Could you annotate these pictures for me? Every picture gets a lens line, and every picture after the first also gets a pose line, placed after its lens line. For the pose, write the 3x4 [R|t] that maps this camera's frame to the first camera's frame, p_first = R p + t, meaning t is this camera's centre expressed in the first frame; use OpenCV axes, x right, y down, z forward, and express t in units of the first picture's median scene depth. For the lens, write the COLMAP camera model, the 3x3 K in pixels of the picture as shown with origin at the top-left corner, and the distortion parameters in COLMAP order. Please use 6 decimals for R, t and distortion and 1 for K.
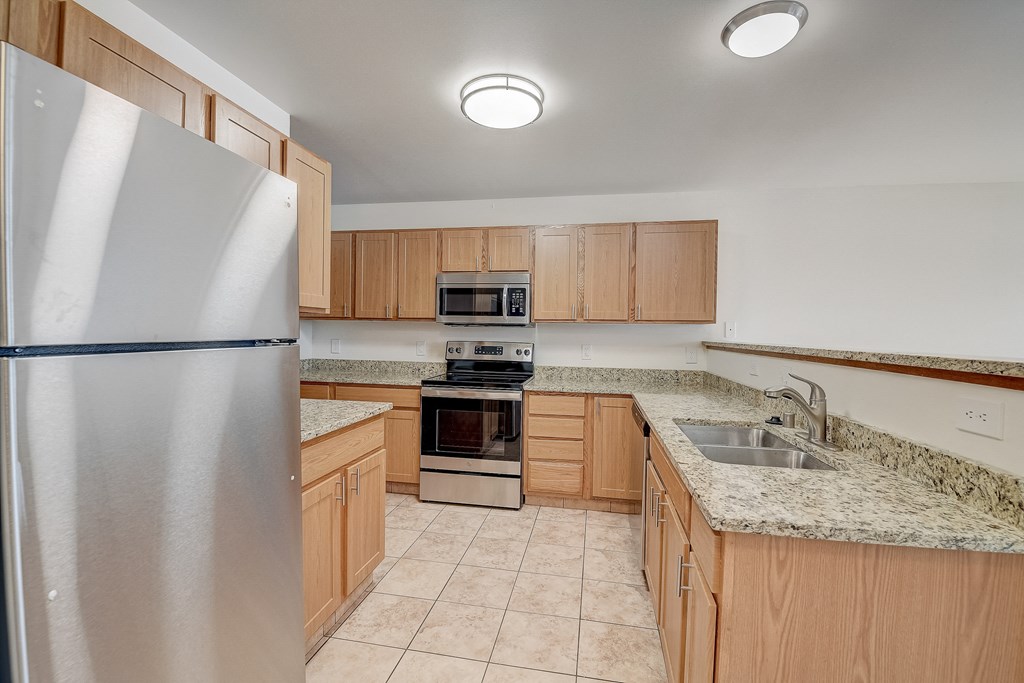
lens RADIAL K [[446.9, 0, 504.5], [0, 446.9, 339.8], [0, 0, 1]] dist [-0.012667, -0.002962]
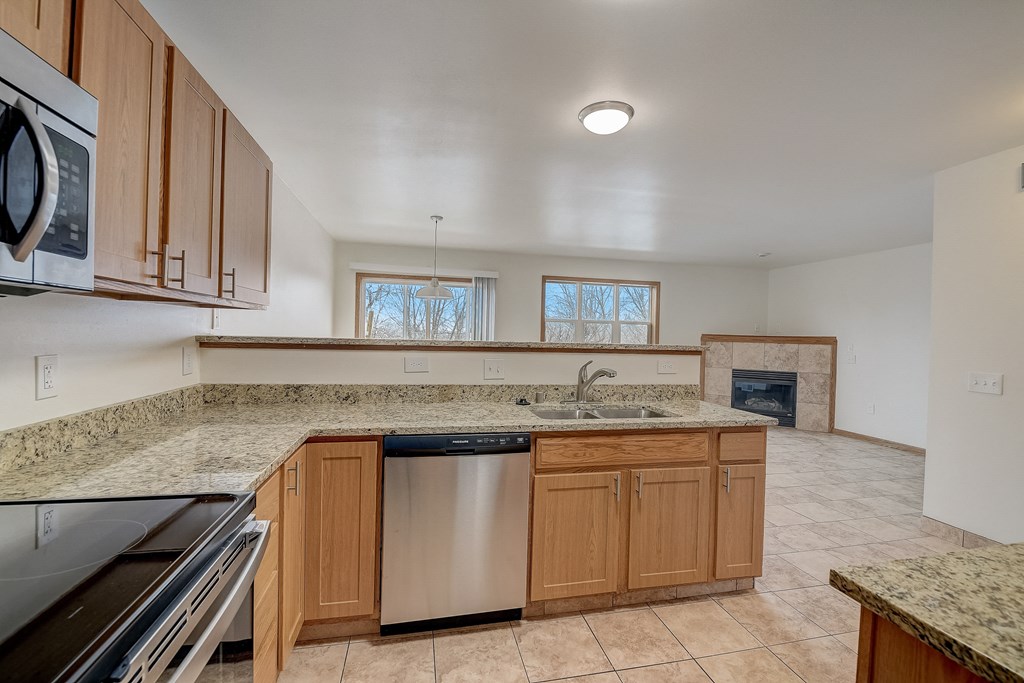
lens RADIAL K [[446.9, 0, 511.8], [0, 446.9, 337.5], [0, 0, 1]] dist [-0.012667, -0.002962]
pose [[-0.412508, -0.033967, 0.910321, -0.273945], [-0.017222, 0.999417, 0.029488, -0.018563], [-0.910791, -0.003513, -0.412852, 0.837928]]
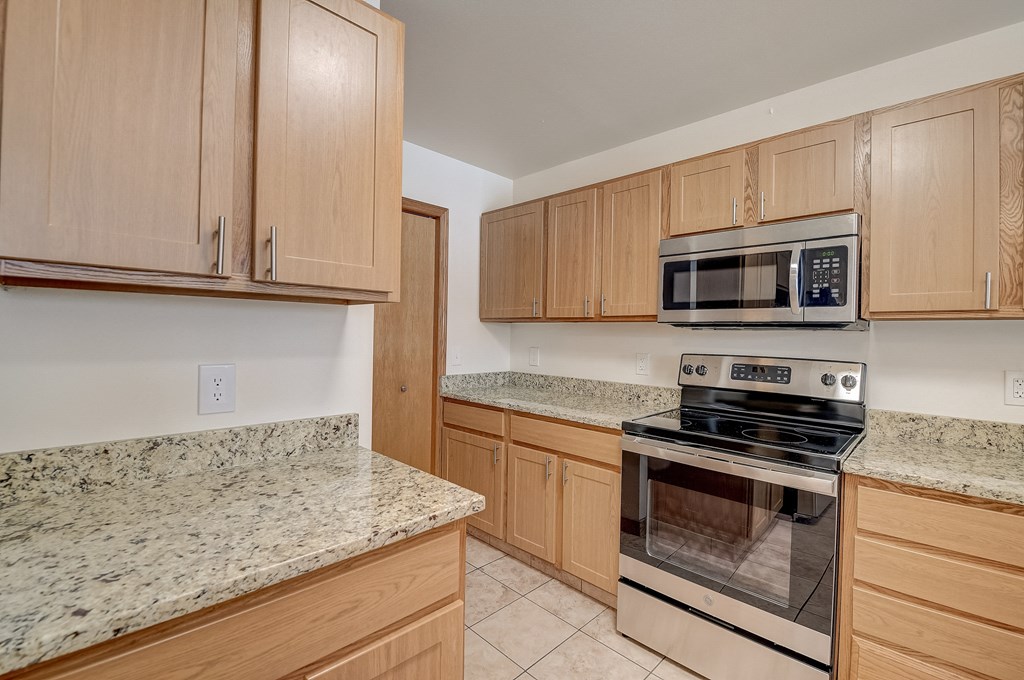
lens RADIAL K [[446.9, 0, 508.9], [0, 446.9, 336.5], [0, 0, 1]] dist [-0.012667, -0.002962]
pose [[0.835783, 0.003032, -0.549052, 0.006501], [-0.016488, 0.999672, -0.019578, -0.005324], [0.548813, 0.025415, 0.835559, 0.401794]]
